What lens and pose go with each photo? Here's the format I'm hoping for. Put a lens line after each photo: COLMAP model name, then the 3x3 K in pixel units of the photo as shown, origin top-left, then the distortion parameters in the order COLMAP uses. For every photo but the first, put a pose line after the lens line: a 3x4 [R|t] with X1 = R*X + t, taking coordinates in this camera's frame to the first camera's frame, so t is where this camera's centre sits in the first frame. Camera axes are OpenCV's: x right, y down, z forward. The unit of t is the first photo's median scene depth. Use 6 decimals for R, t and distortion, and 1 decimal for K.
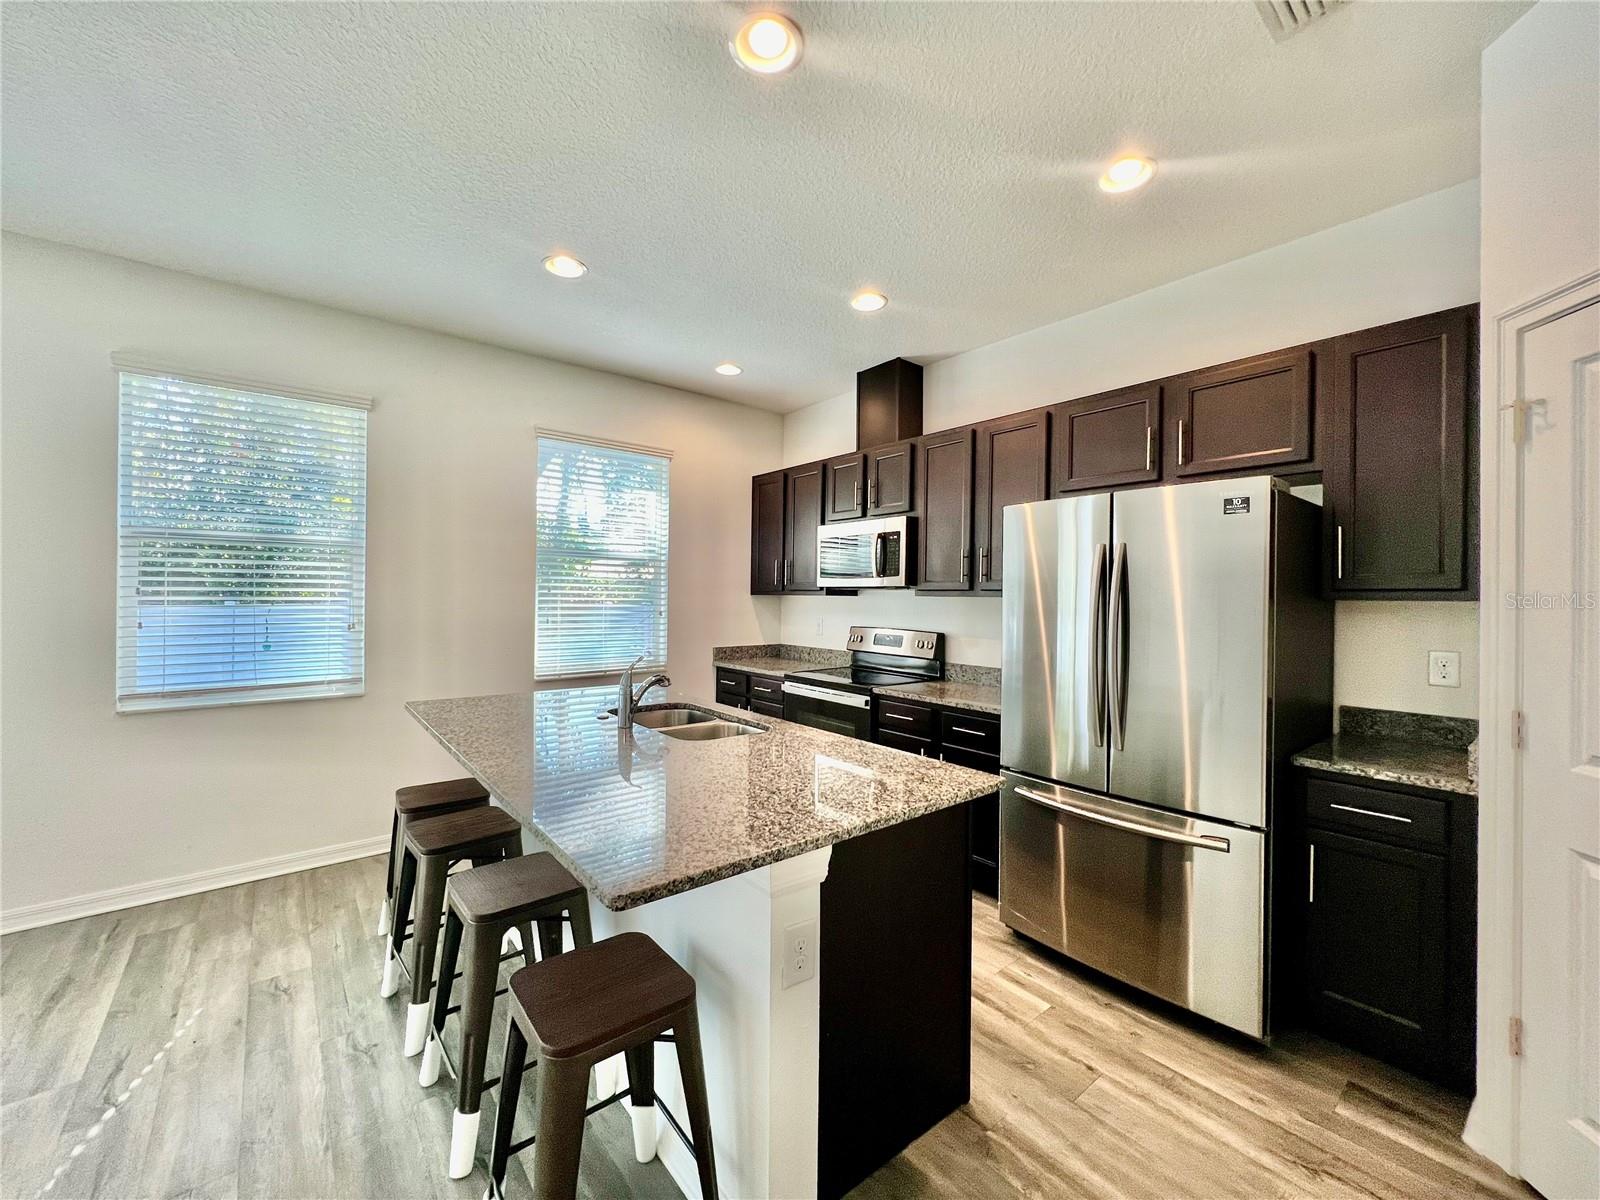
lens RADIAL K [[637.4, 0, 796.0], [0, 637.4, 598.8], [0, 0, 1]] dist [0.001154, -0.000258]
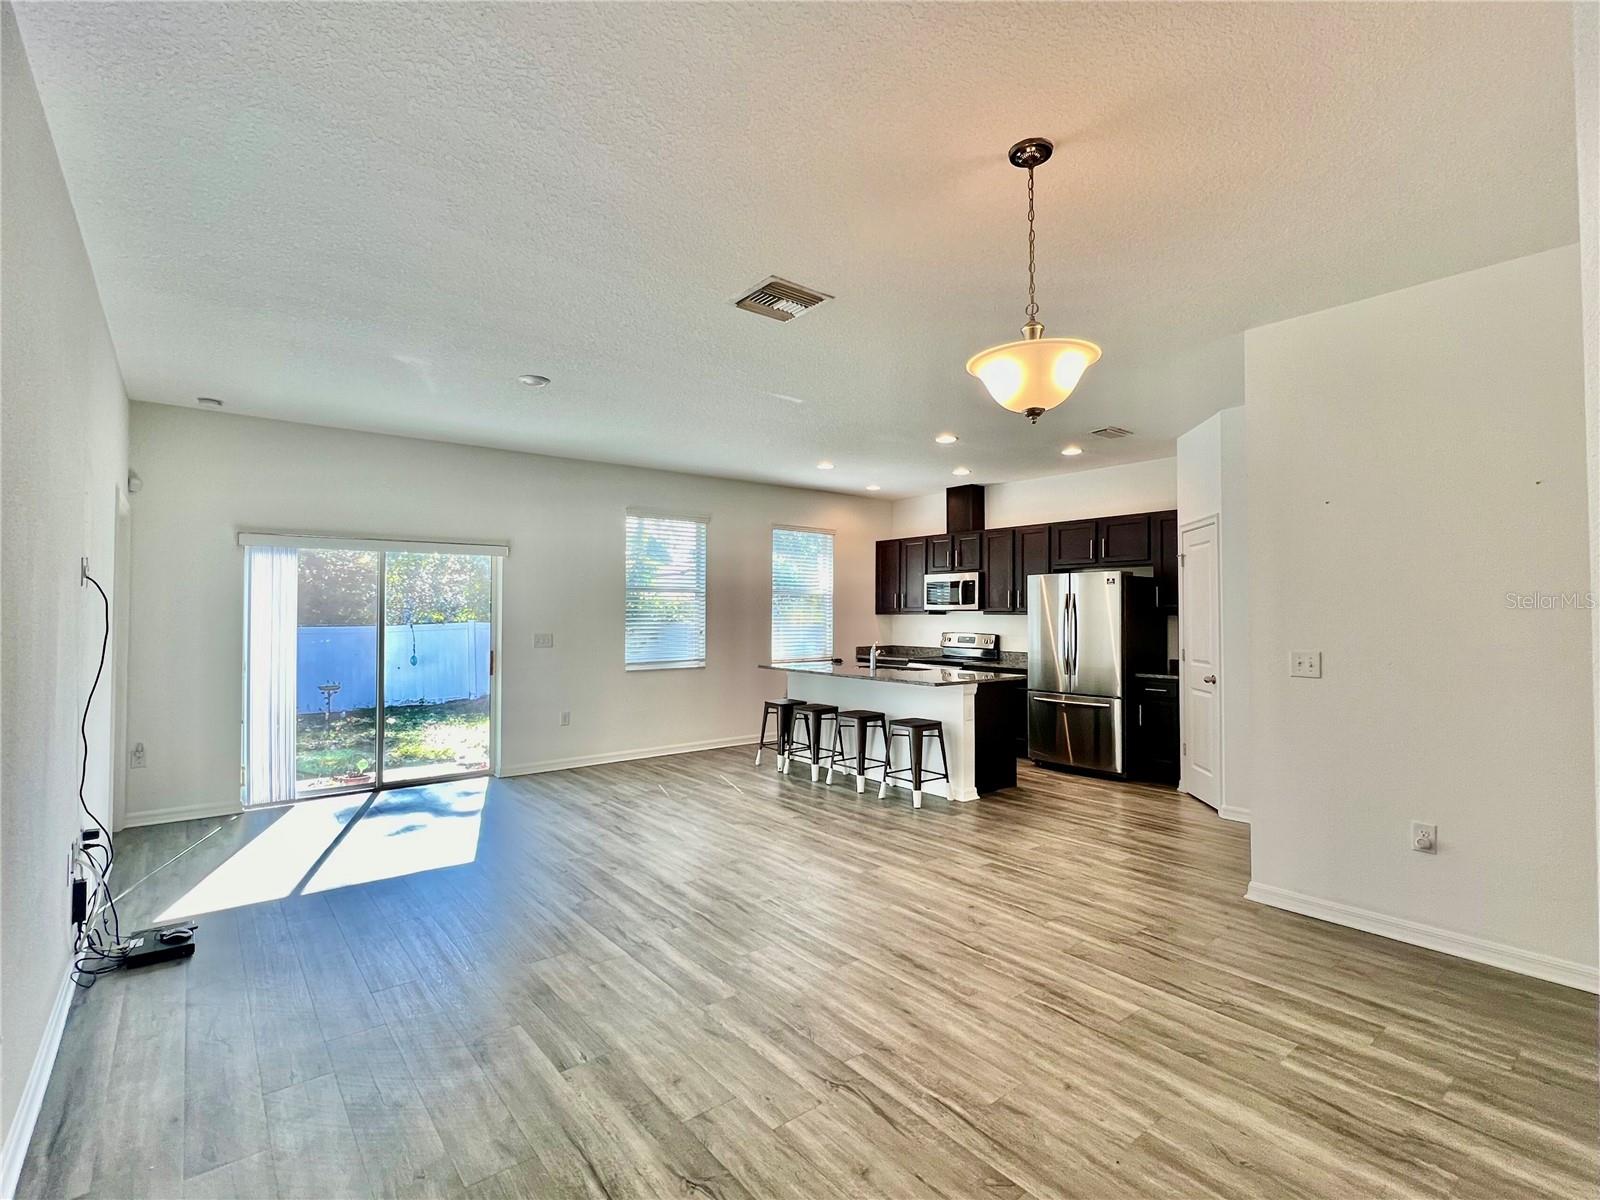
lens RADIAL K [[752.7, 0, 792.6], [0, 752.7, 599.8], [0, 0, 1]] dist [-0.000133, 0.000196]
pose [[0.999901, -0.007708, -0.011793, -0.341572], [0.007421, 0.999681, -0.024121, 0.001288], [0.011975, 0.024031, 0.999639, -1.198474]]
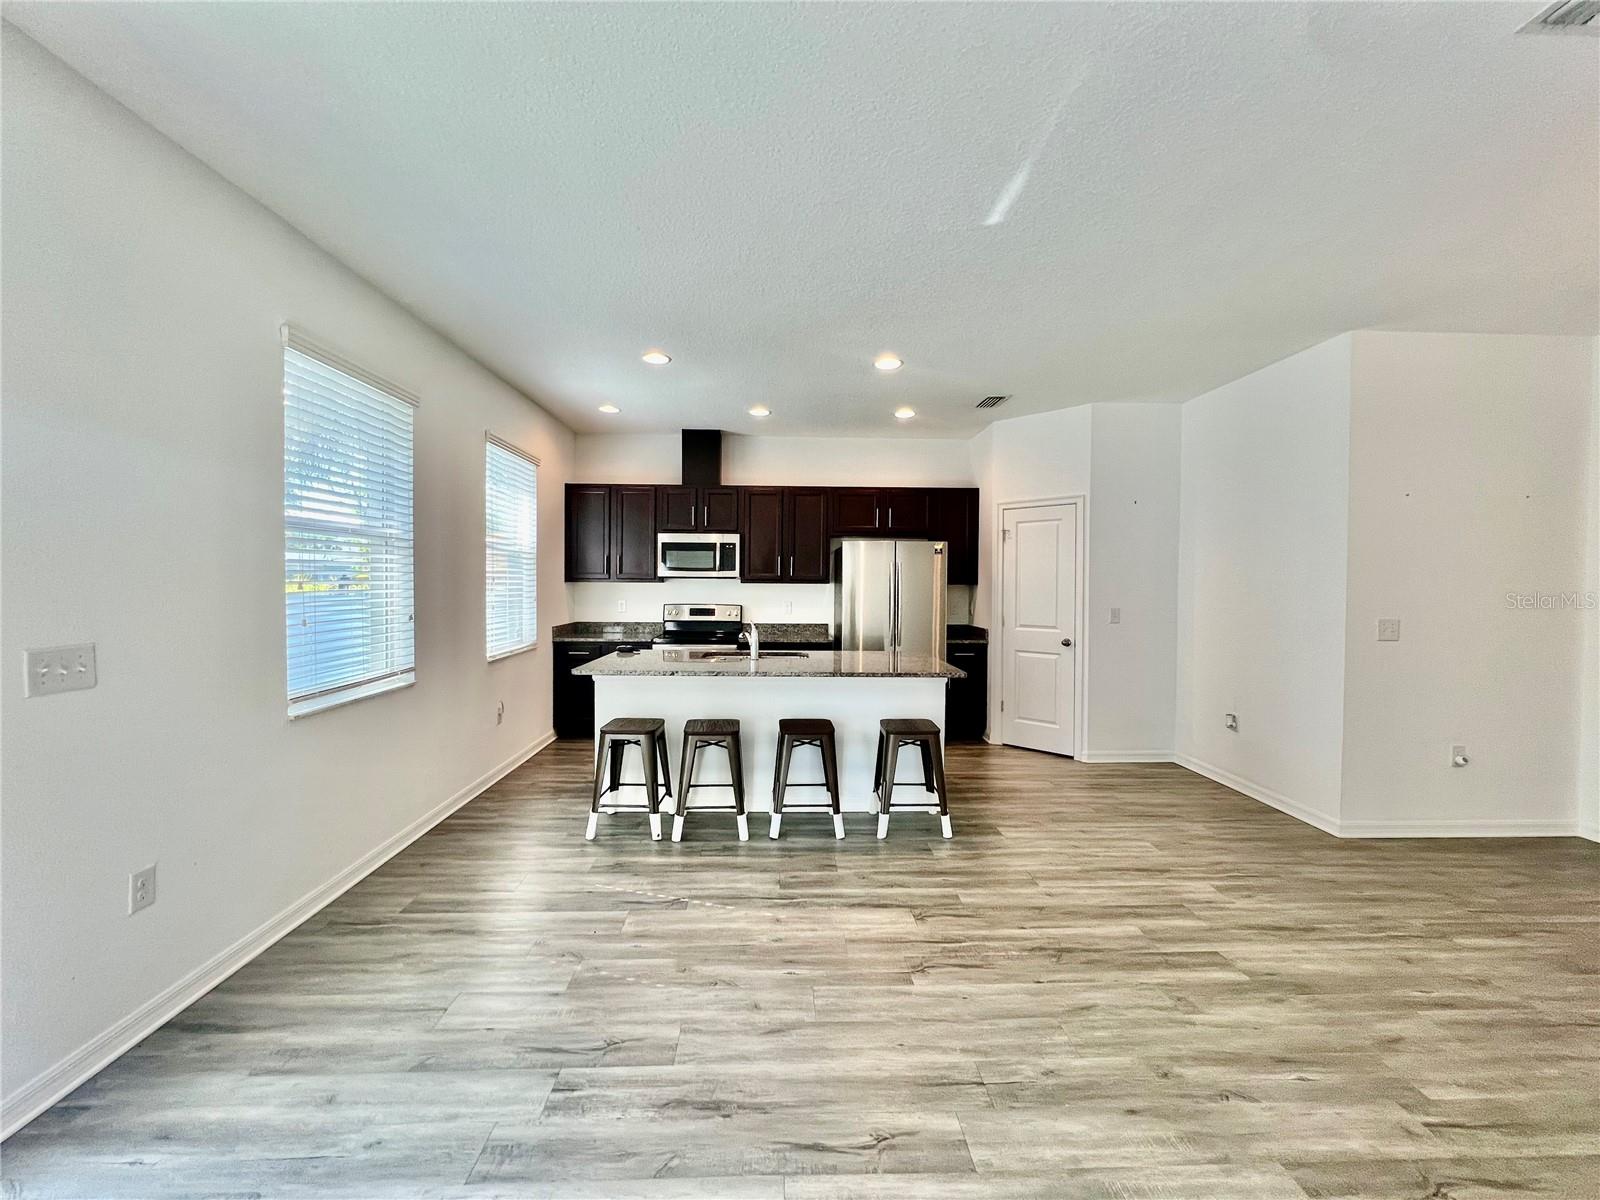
lens RADIAL K [[637.4, 0, 794.9], [0, 637.4, 598.7], [0, 0, 1]] dist [0.001154, -0.000258]
pose [[0.609341, -0.026947, 0.792450, -1.010228], [0.003264, 0.999499, 0.031478, -0.015214], [-0.792901, -0.016595, 0.609124, -0.107218]]
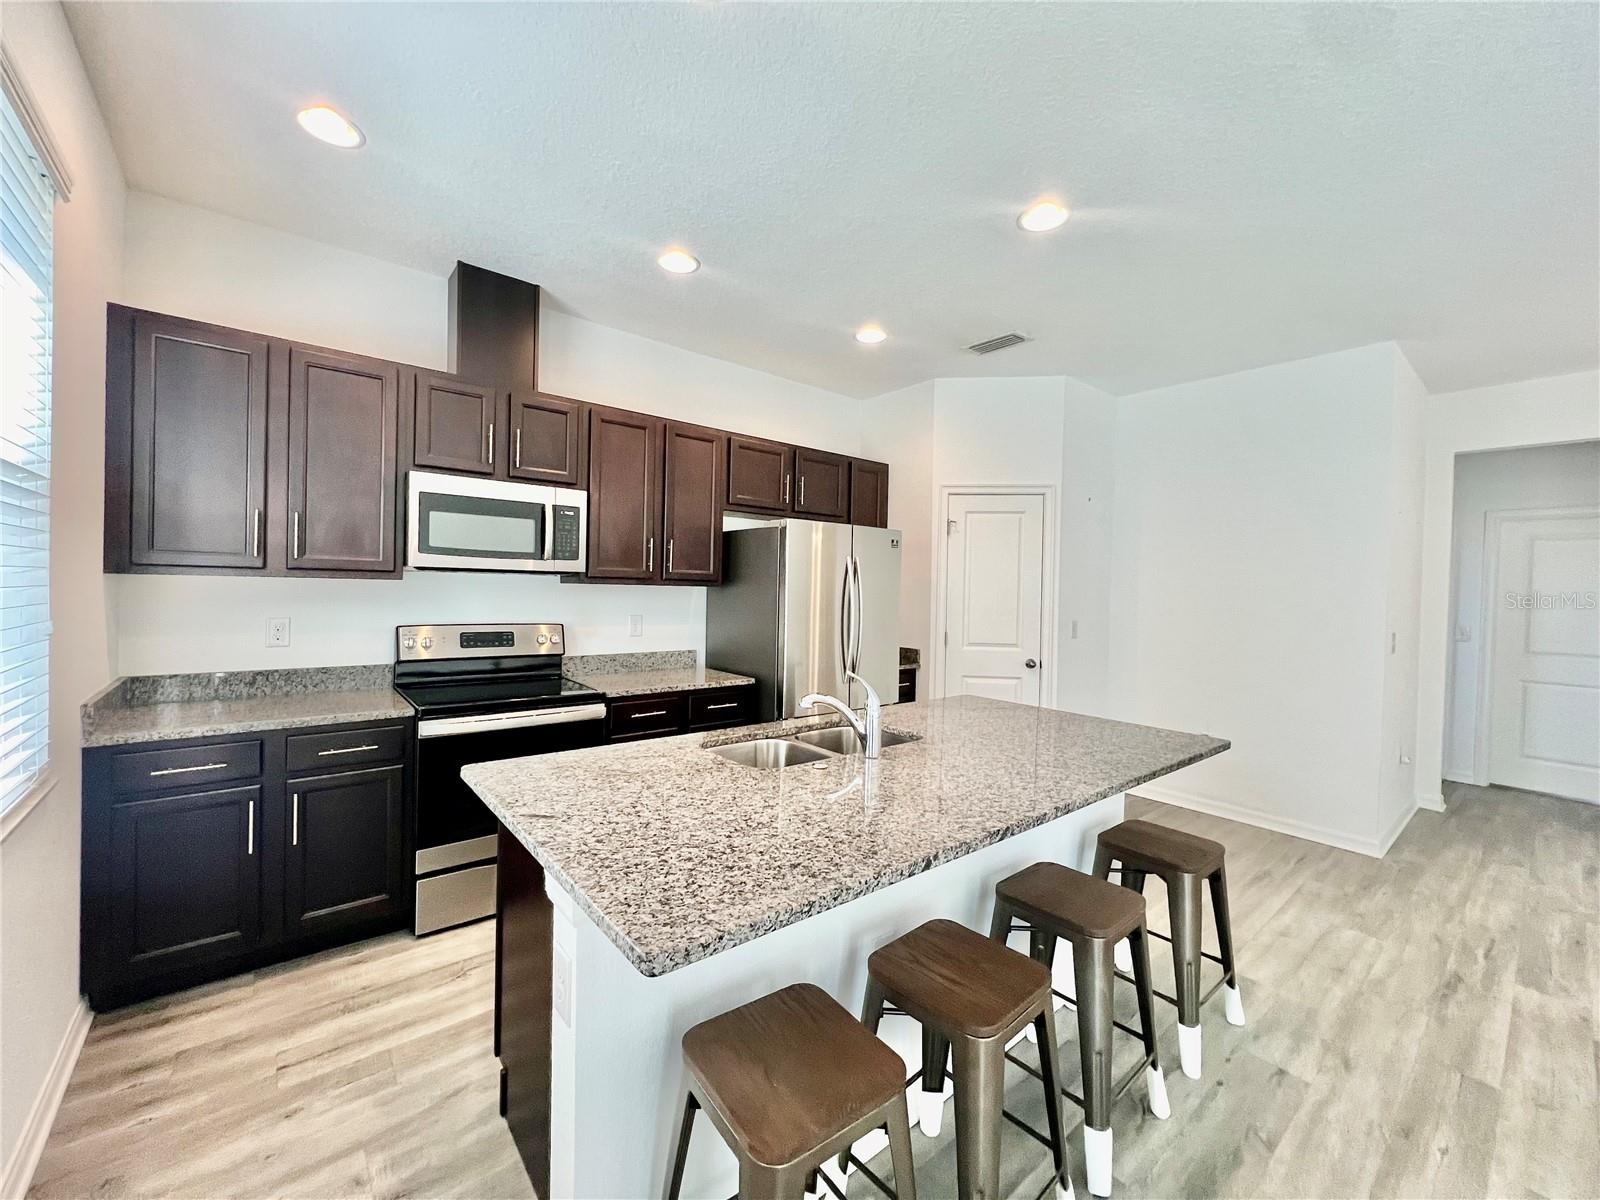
lens RADIAL K [[637.4, 0, 794.0], [0, 637.4, 599.3], [0, 0, 1]] dist [0.001154, -0.000258]
pose [[-0.002525, -0.029544, 0.999560, -0.680216], [-0.019259, 0.999380, 0.029490, -0.013723], [-0.999811, -0.019176, -0.003092, 0.696436]]
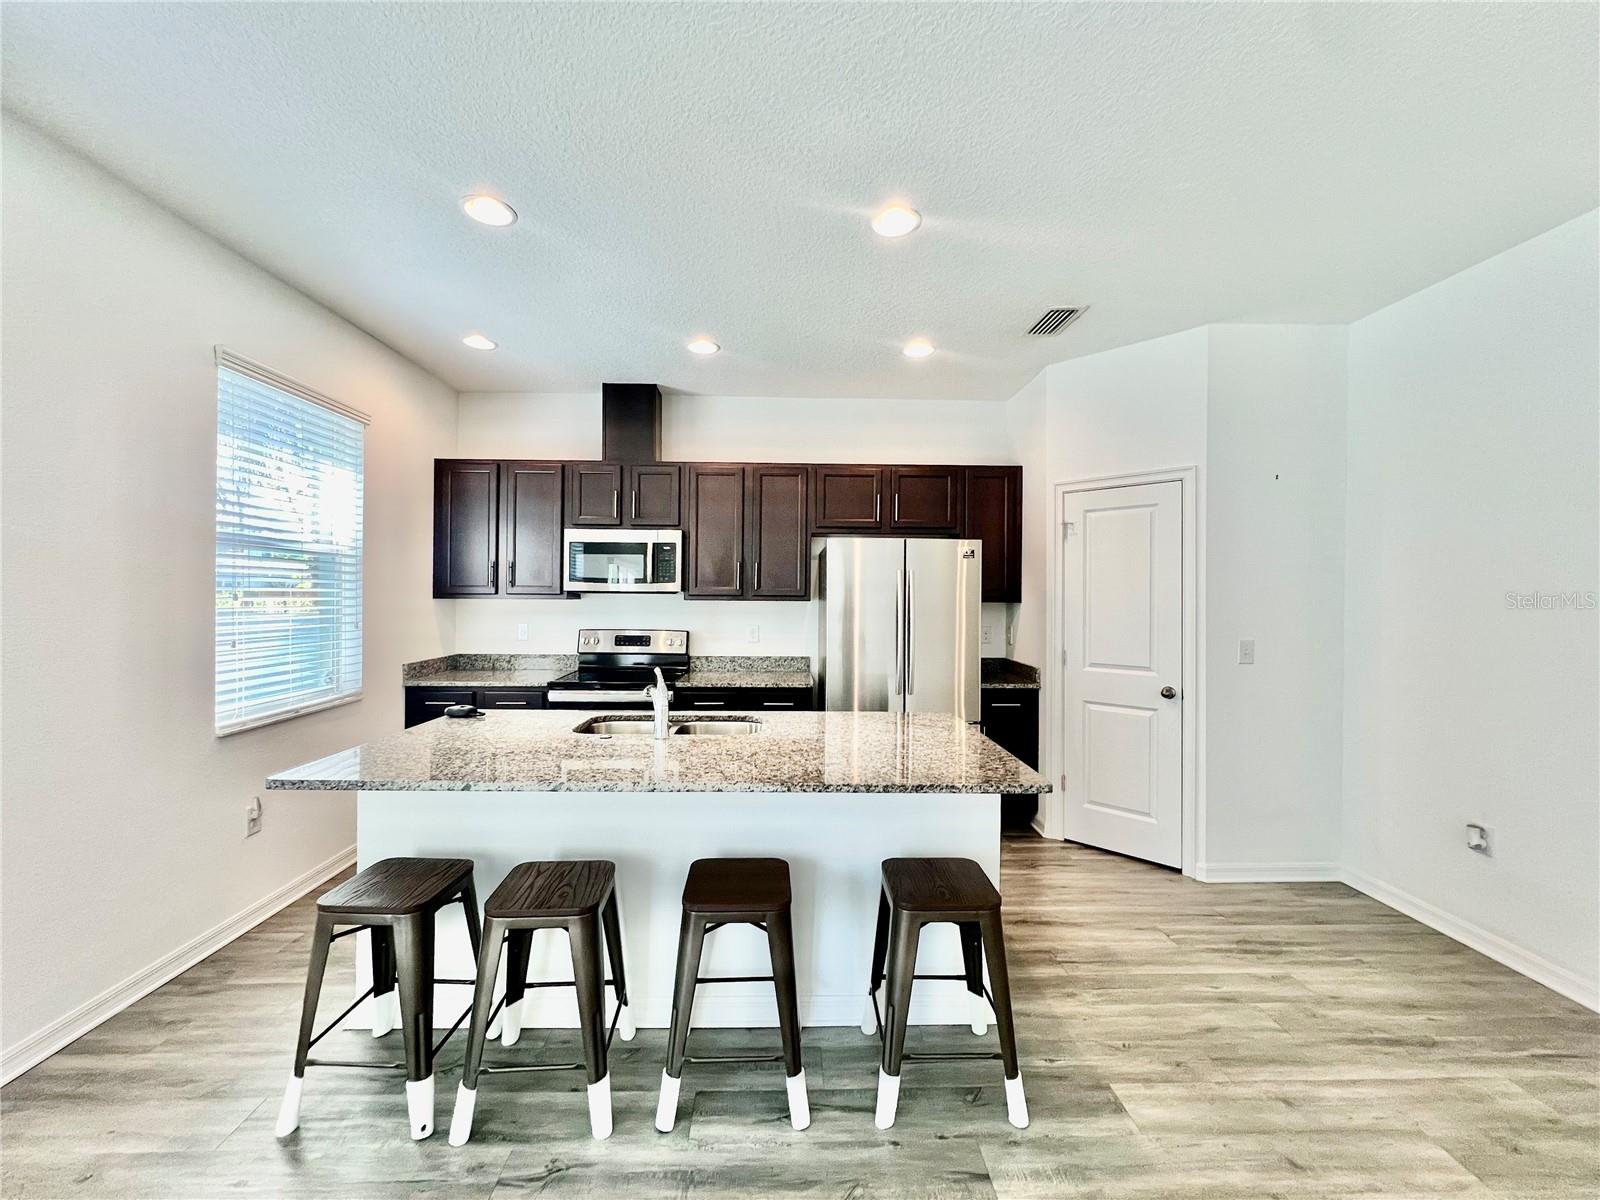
lens RADIAL K [[637.4, 0, 795.4], [0, 637.4, 599.0], [0, 0, 1]] dist [0.001154, -0.000258]
pose [[0.613019, -0.011245, 0.789988, -0.589949], [0.002509, 0.999921, 0.012287, -0.019552], [-0.790064, -0.005550, 0.612999, 0.132356]]
